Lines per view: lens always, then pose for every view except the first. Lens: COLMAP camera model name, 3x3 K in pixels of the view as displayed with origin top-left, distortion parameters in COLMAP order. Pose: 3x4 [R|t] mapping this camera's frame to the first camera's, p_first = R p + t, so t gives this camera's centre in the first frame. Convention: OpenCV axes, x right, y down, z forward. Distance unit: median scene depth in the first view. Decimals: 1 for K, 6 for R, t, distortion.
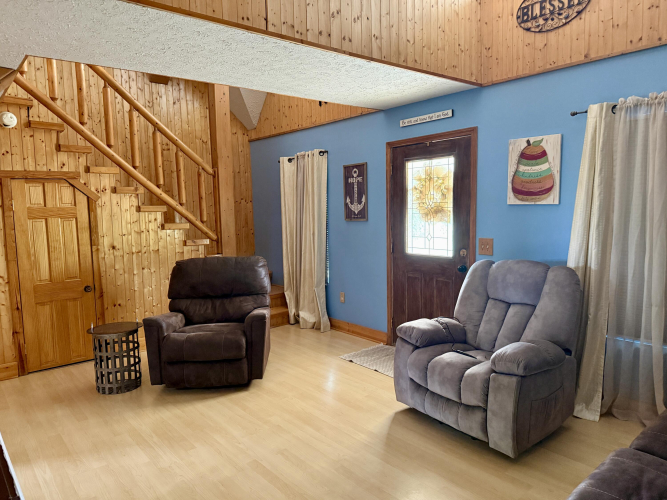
lens RADIAL K [[468.7, 0, 333.5], [0, 468.7, 250.0], [0, 0, 1]] dist [0.073224, -0.113448]
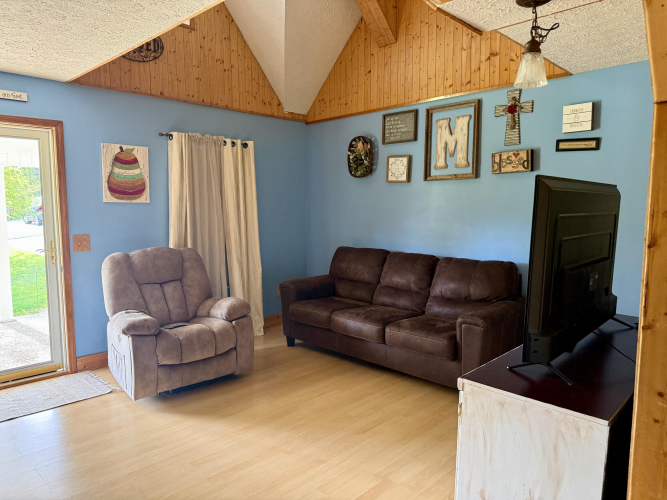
lens RADIAL K [[467.6, 0, 333.5], [0, 467.6, 250.0], [0, 0, 1]] dist [0.111805, -0.165081]
pose [[-0.110828, -0.078733, 0.990716, -0.829853], [0.101187, 0.990783, 0.090058, -0.034748], [-0.988675, 0.110229, -0.101839, 0.643079]]
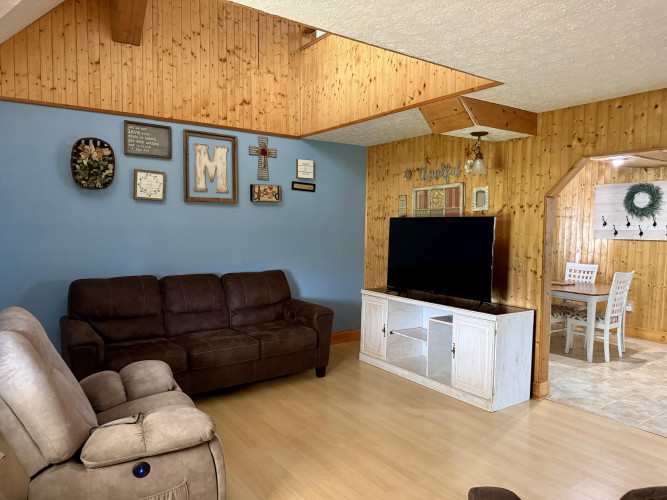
lens RADIAL K [[467.6, 0, 333.5], [0, 467.6, 250.0], [0, 0, 1]] dist [0.111805, -0.165081]
pose [[-0.993925, -0.006190, 0.109884, -0.080973], [0.010603, 0.988387, 0.151585, -0.144849], [-0.109546, 0.151830, -0.982317, 1.512651]]
